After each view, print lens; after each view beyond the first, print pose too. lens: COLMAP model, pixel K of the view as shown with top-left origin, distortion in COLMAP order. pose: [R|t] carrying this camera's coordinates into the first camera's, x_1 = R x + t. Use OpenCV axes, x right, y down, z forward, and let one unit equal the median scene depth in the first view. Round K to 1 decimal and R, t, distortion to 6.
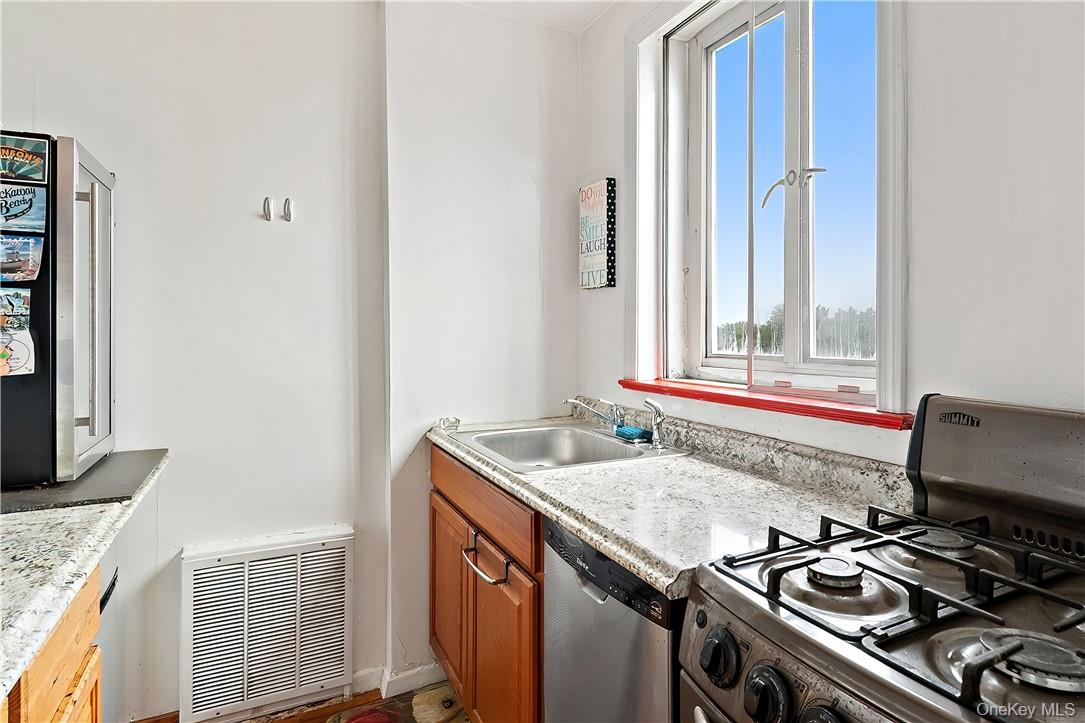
lens RADIAL K [[574.1, 0, 560.6], [0, 574.1, 316.5], [0, 0, 1]] dist [0.040738, -0.032583]
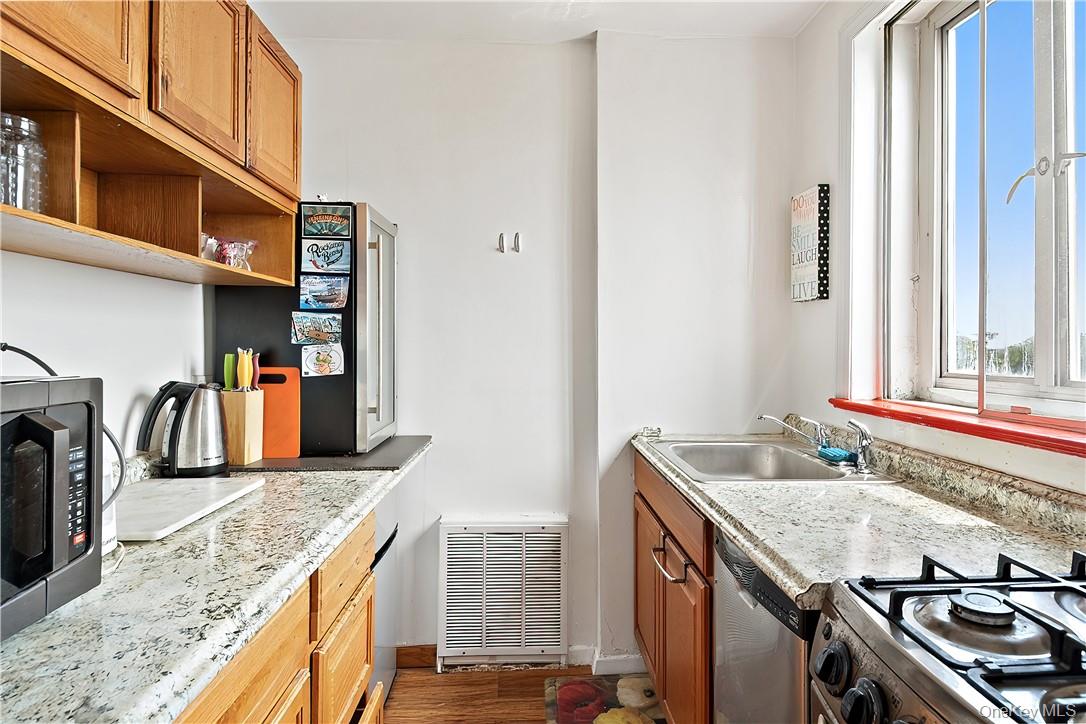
lens RADIAL K [[576.4, 0, 563.0], [0, 576.4, 323.1], [0, 0, 1]] dist [0.023362, -0.021495]
pose [[0.918547, -0.007510, -0.395241, 0.115853], [0.003439, 0.999934, -0.011007, -0.005912], [0.395297, 0.008751, 0.918512, -0.066045]]
